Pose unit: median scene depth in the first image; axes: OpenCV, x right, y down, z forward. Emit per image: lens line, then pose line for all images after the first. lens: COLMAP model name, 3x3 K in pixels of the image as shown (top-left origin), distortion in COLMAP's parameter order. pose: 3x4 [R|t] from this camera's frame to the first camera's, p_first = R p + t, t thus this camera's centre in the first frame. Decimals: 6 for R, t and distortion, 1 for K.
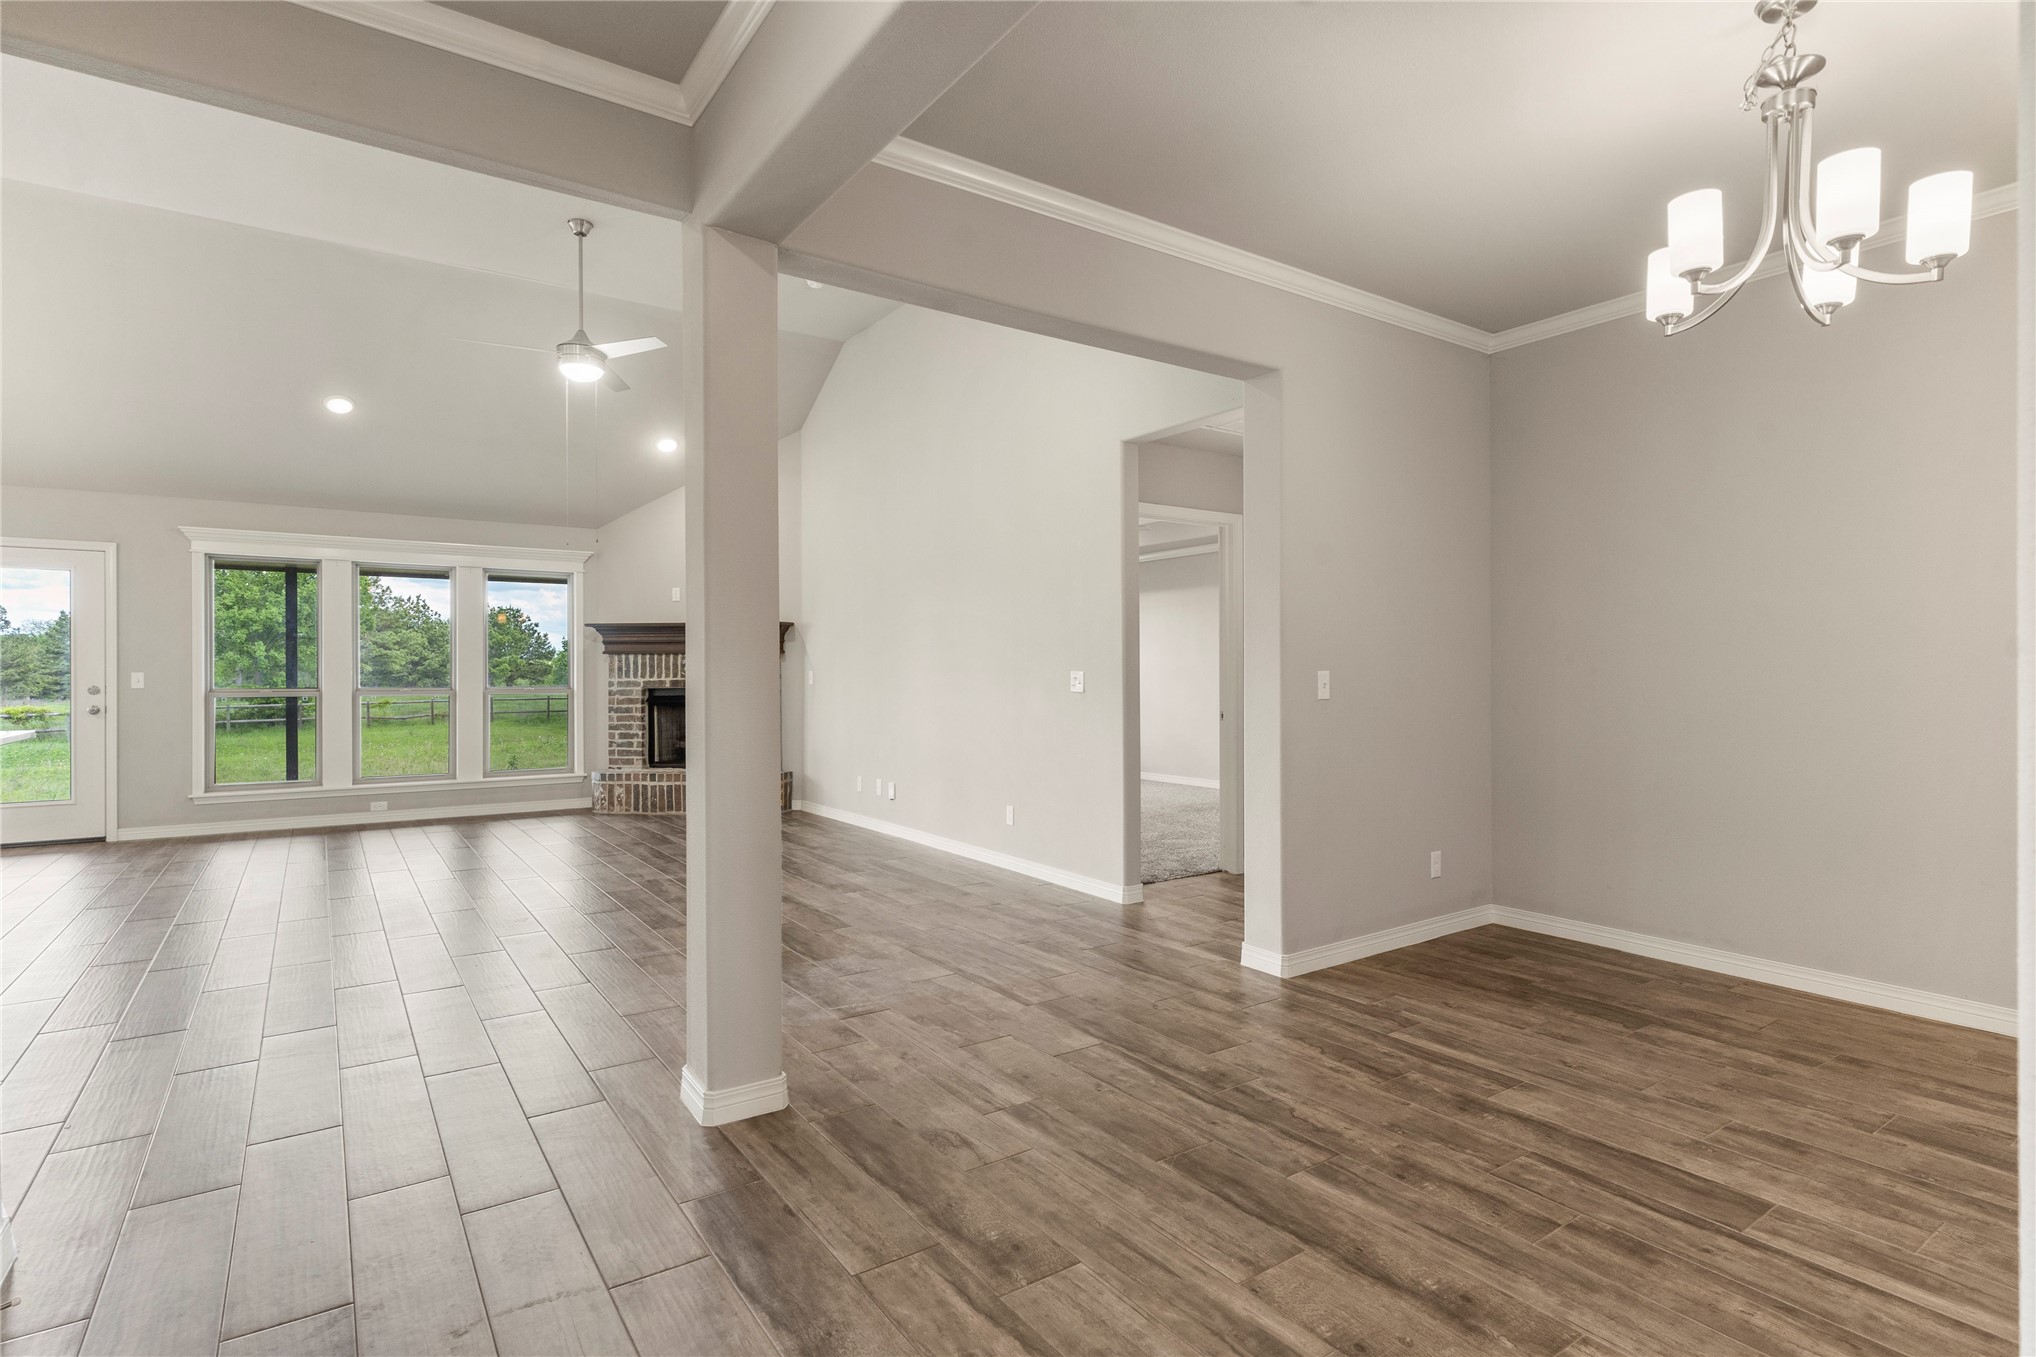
lens RADIAL K [[1007.2, 0, 1001.9], [0, 1007.2, 673.7], [0, 0, 1]] dist [0.004351, 0.000378]
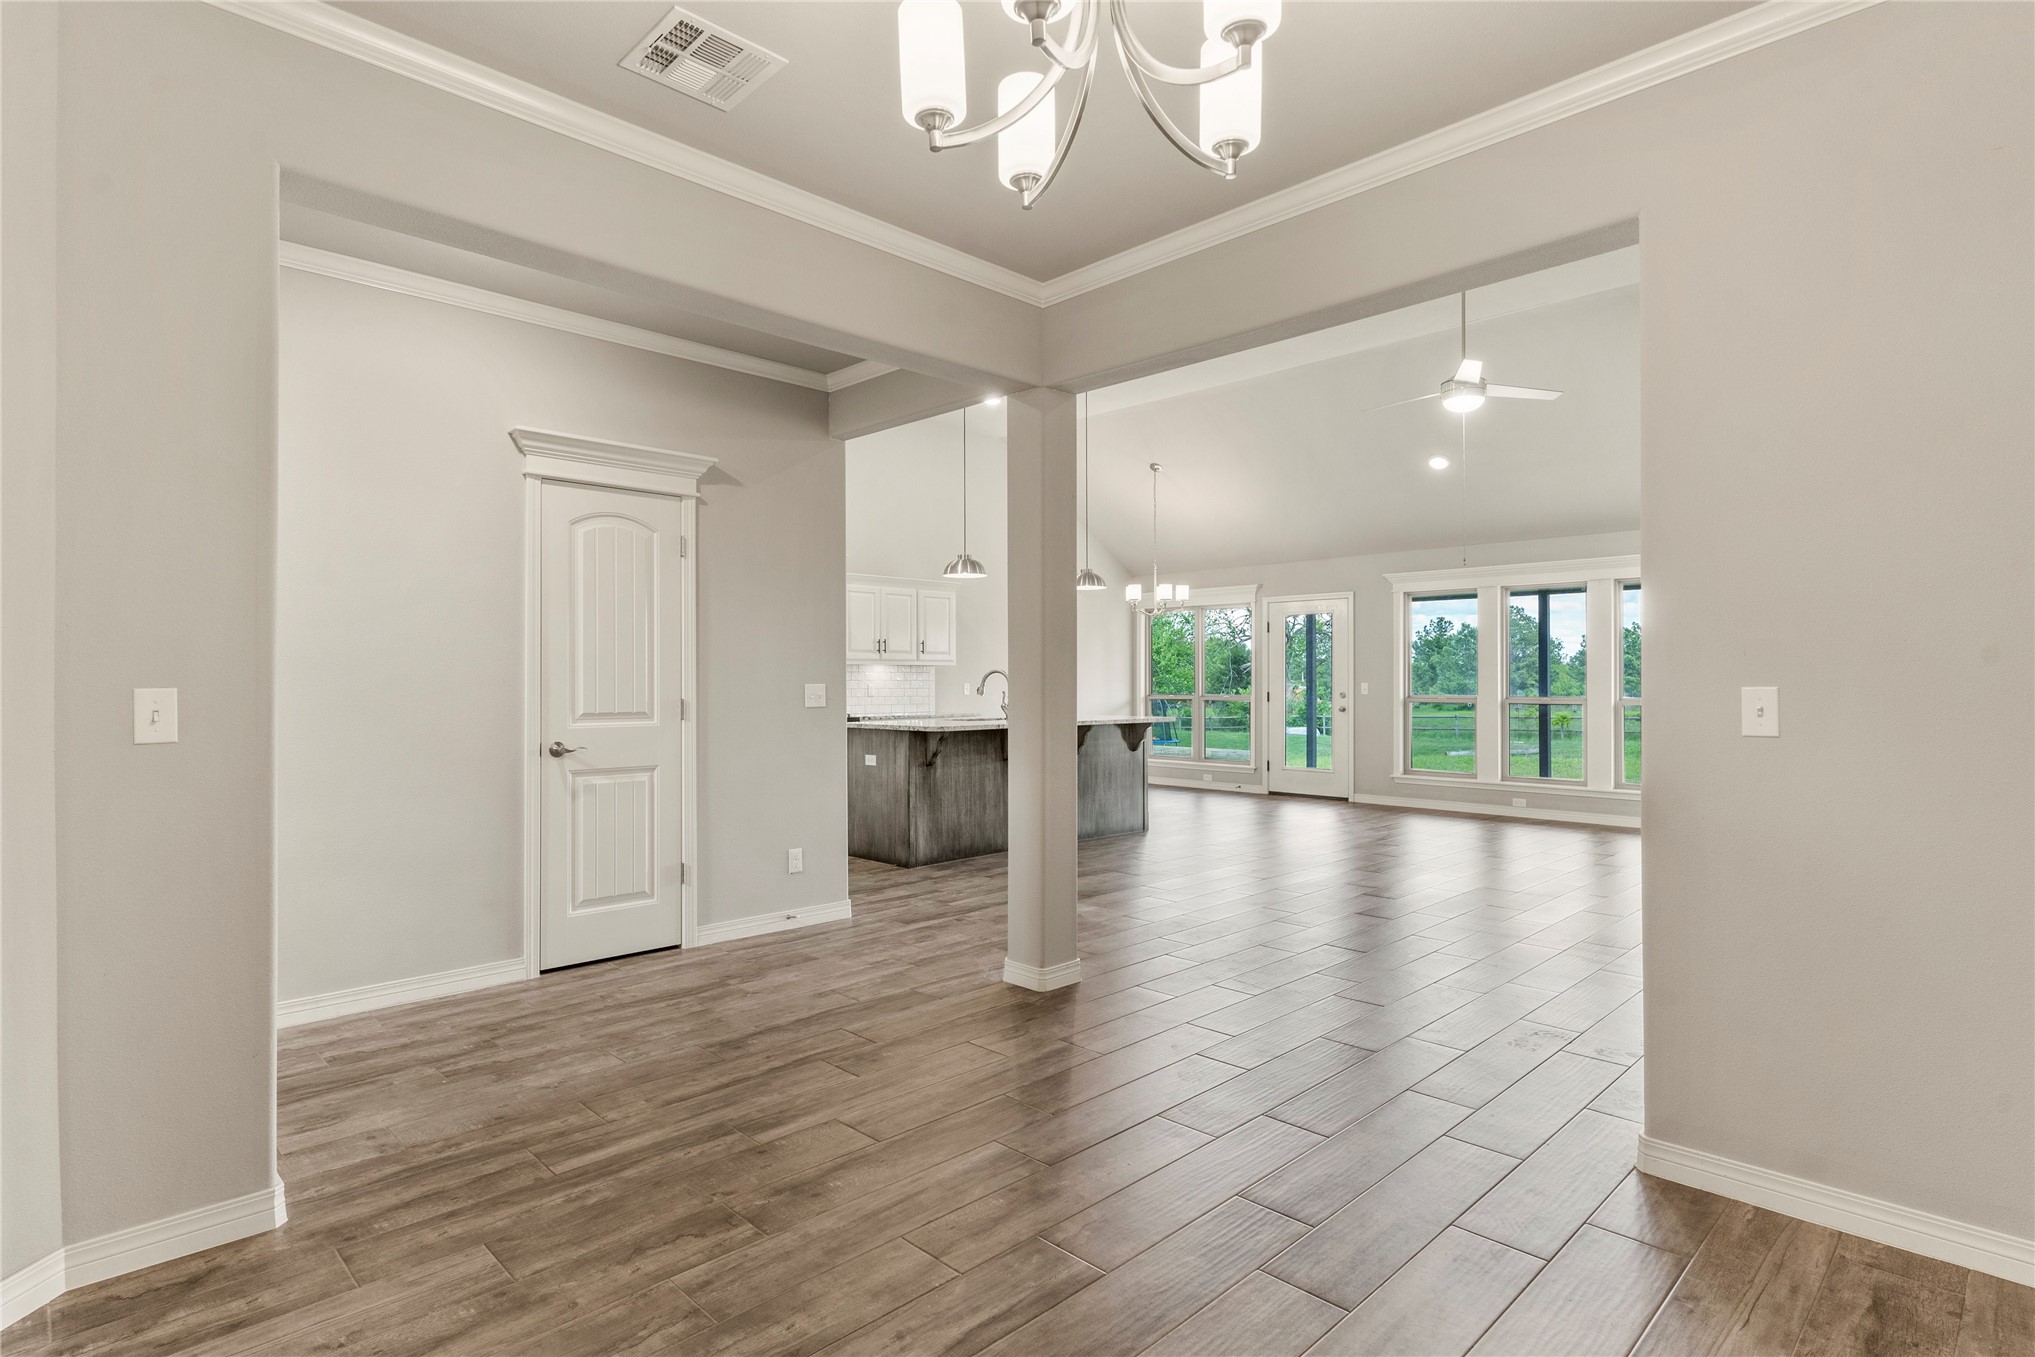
lens RADIAL K [[1030.2, 0, 1005.0], [0, 1030.2, 674.2], [0, 0, 1]] dist [0.002848, 0.000139]
pose [[0.174033, -0.005950, -0.984722, 0.647022], [-0.002131, 0.999977, -0.006419, -0.004280], [0.984737, 0.003216, 0.174017, 0.372611]]
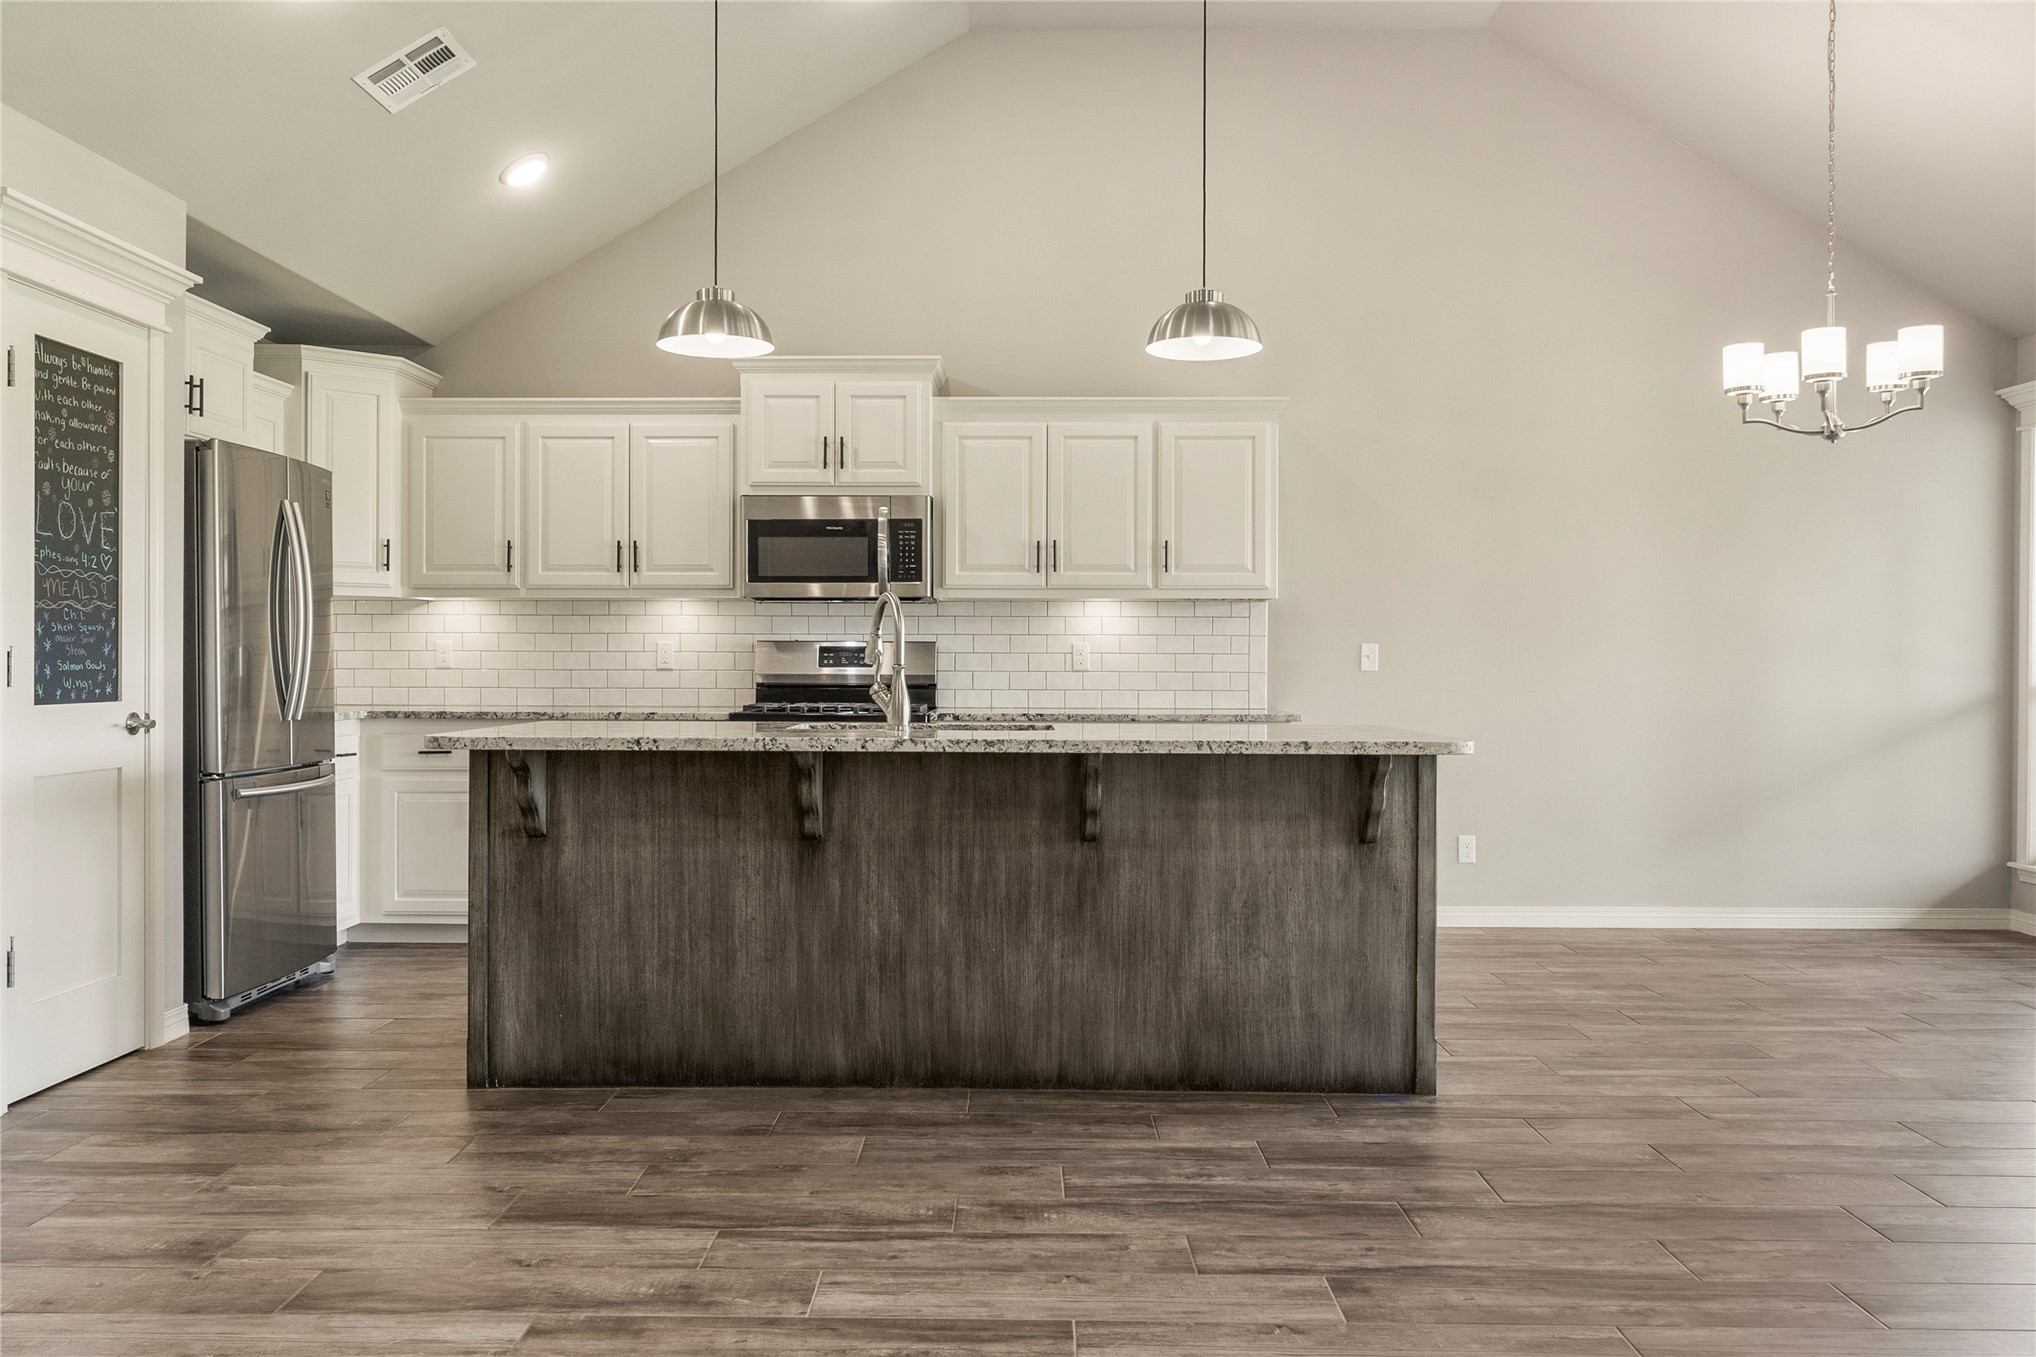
lens RADIAL K [[1576.3, 0, 1005.1], [0, 1576.3, 670.1], [0, 0, 1]] dist [-0.006075, 0.002759]
pose [[-0.571047, 0.004928, -0.820903, -0.150275], [-0.005286, 0.999939, 0.009681, 0.012250], [0.820900, 0.009868, -0.570986, 1.148997]]
